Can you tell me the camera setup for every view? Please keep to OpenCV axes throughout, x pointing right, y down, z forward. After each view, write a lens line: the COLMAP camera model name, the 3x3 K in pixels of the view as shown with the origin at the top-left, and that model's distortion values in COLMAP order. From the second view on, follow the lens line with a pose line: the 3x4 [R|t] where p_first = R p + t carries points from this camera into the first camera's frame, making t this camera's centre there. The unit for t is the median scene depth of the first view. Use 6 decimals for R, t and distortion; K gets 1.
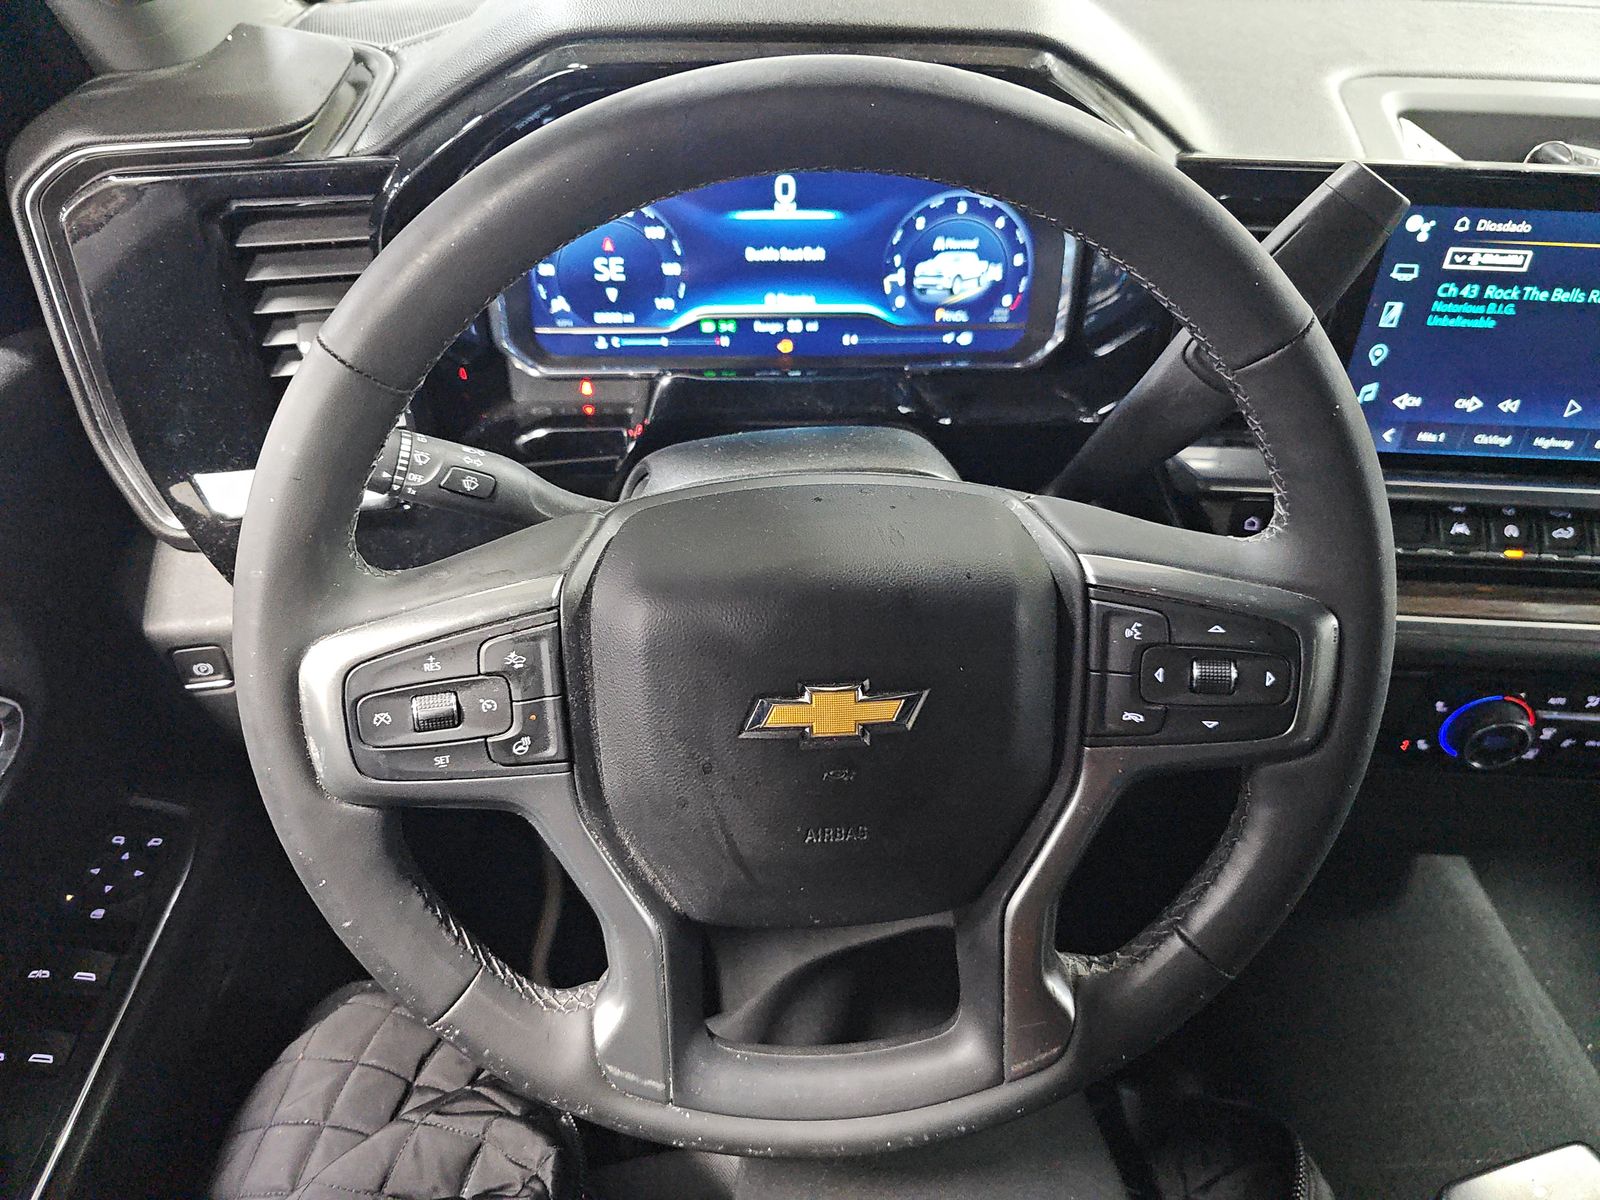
lens RADIAL K [[1067.4, 0, 804.5], [0, 1067.4, 579.5], [0, 0, 1]] dist [0.099239, -0.069851]
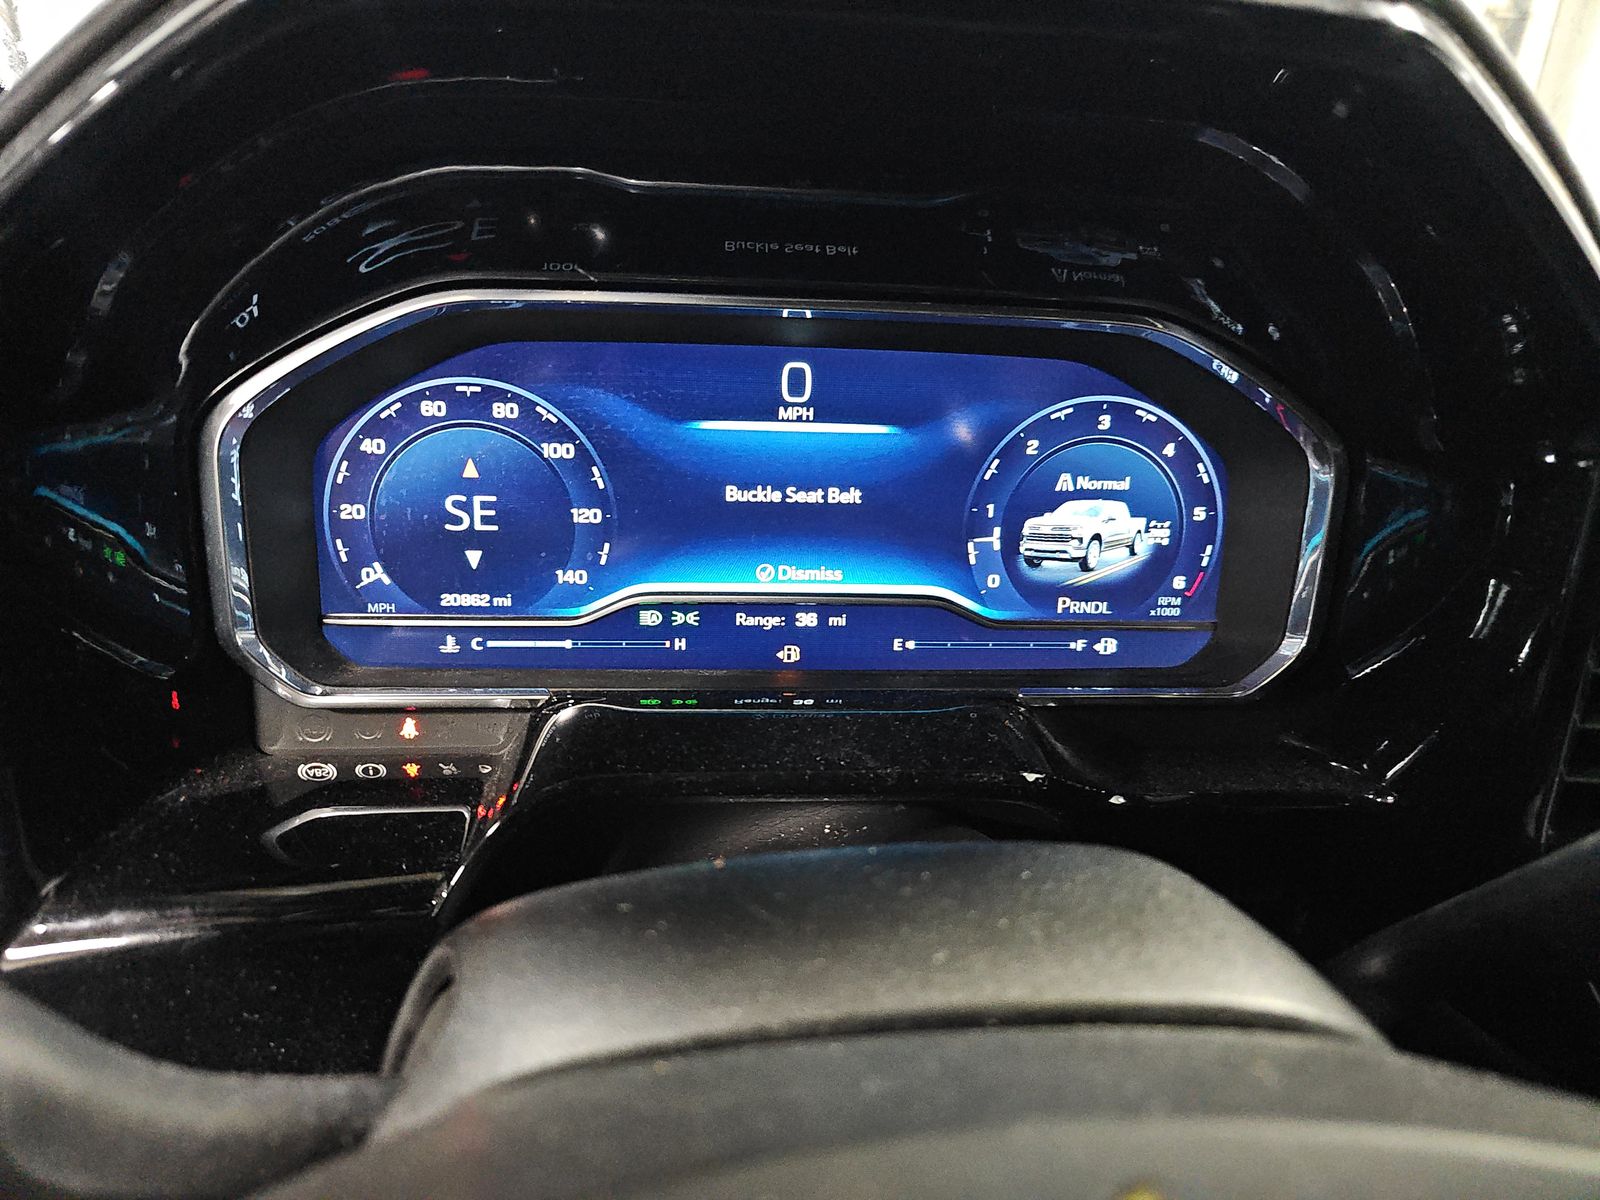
lens RADIAL K [[998.9, 0, 804.0], [0, 998.9, 608.8], [0, 0, 1]] dist [-0.000430, -0.000622]
pose [[0.999426, 0.012943, 0.031294, -0.026975], [-0.003743, 0.960636, -0.277785, -0.097055], [-0.033657, 0.277509, 0.960133, 0.498712]]
